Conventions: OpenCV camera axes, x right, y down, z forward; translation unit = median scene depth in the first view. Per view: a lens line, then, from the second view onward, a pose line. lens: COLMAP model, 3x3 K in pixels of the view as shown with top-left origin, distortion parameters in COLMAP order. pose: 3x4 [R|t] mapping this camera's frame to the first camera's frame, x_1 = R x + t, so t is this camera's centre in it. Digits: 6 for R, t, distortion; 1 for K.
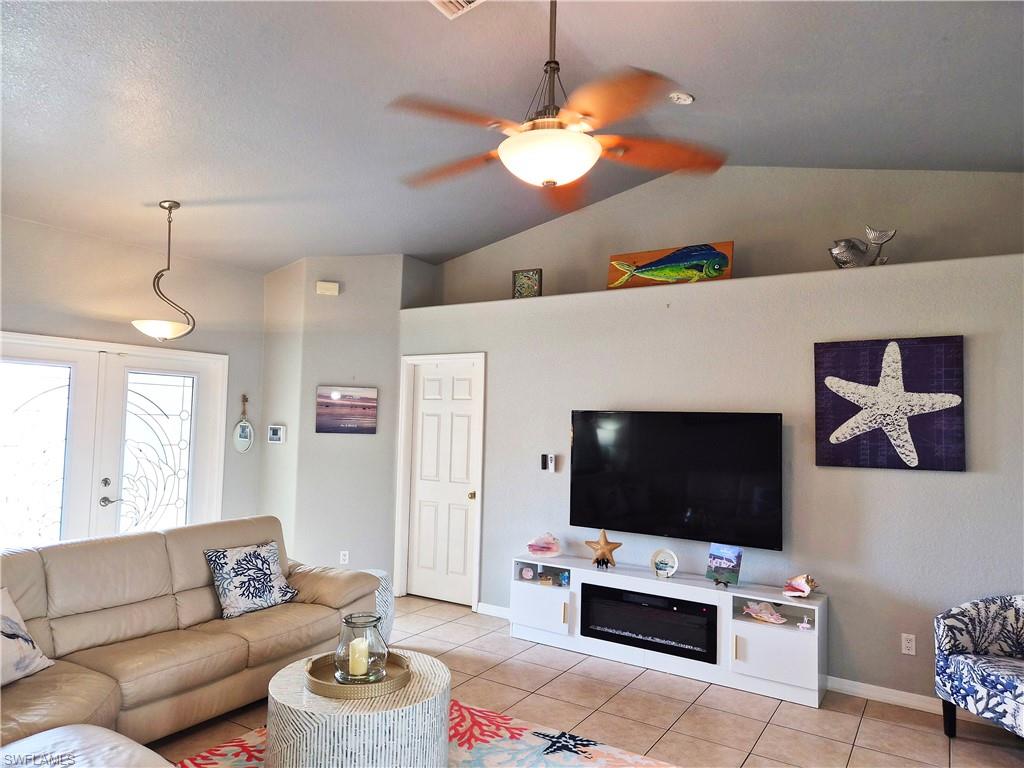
lens RADIAL K [[683.6, 0, 507.1], [0, 683.6, 388.1], [0, 0, 1]] dist [0.072294, -0.056182]
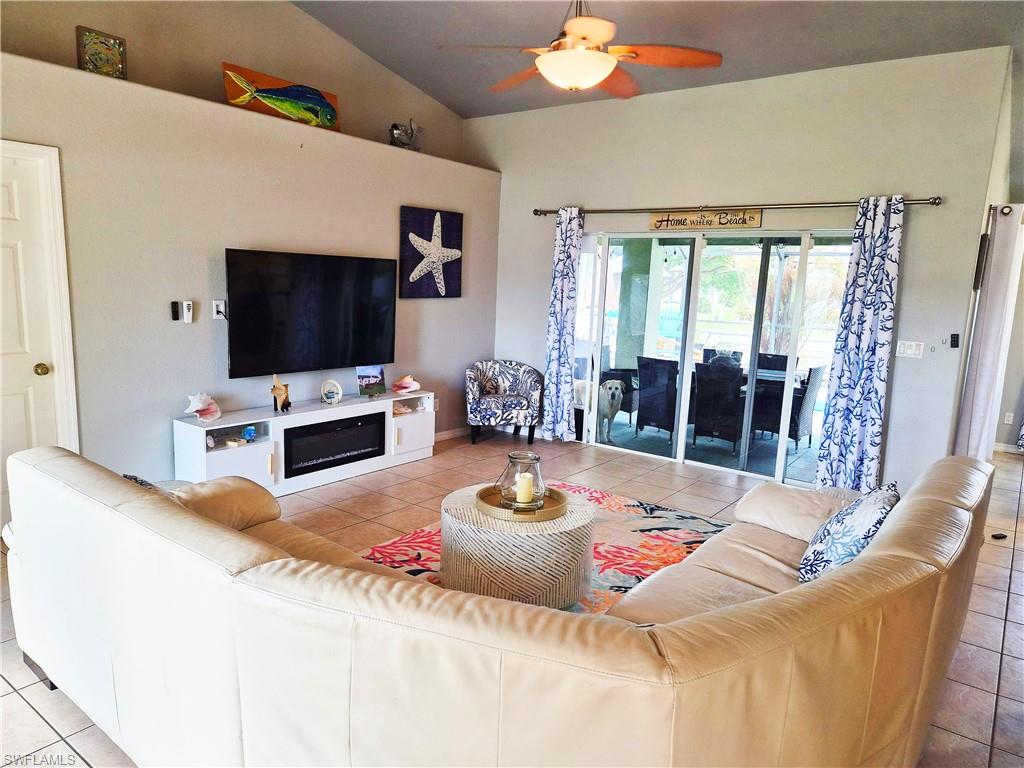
lens RADIAL K [[689.3, 0, 516.2], [0, 689.3, 385.8], [0, 0, 1]] dist [0.072822, -0.056245]
pose [[0.073144, -0.177152, 0.981462, -0.913540], [-0.087896, 0.979123, 0.183280, 0.010487], [-0.993441, -0.099673, 0.056046, 0.675872]]
